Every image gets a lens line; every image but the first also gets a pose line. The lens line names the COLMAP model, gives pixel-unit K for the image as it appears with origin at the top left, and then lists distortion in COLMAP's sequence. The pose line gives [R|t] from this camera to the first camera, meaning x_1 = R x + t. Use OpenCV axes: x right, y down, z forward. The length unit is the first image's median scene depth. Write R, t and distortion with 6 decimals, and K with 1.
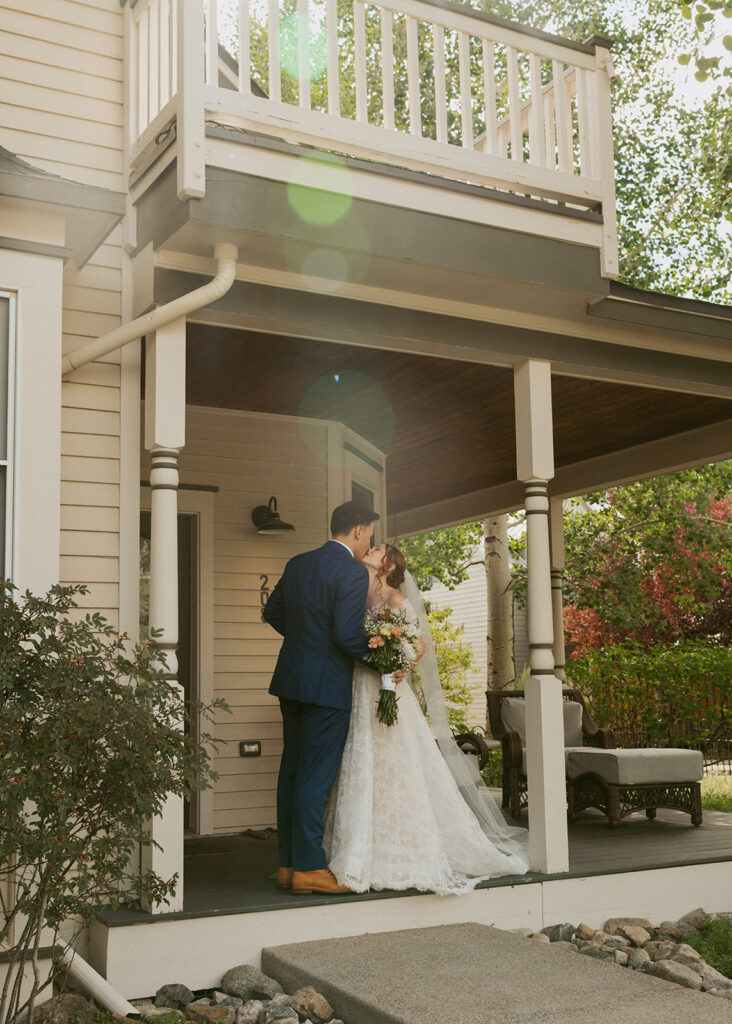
lens RADIAL K [[1171.1, 0, 360.8], [0, 1171.1, 518.0], [0, 0, 1]] dist [0.009073, 0.000000]
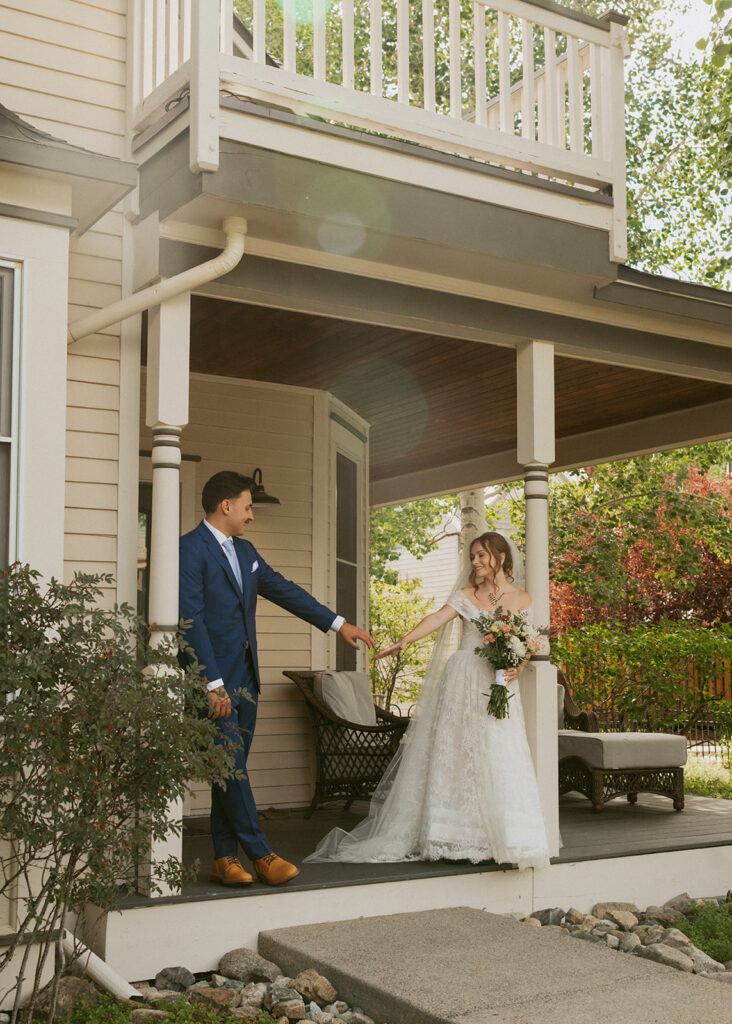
lens RADIAL K [[1300.0, 0, 369.7], [0, 1300.0, 508.3], [0, 0, 1]] dist [0.009719, 0.000000]
pose [[0.997423, 0.023303, 0.067852, -0.066306], [-0.025808, 0.999008, 0.036287, -0.032048], [-0.066939, -0.037945, 0.997035, -0.086550]]
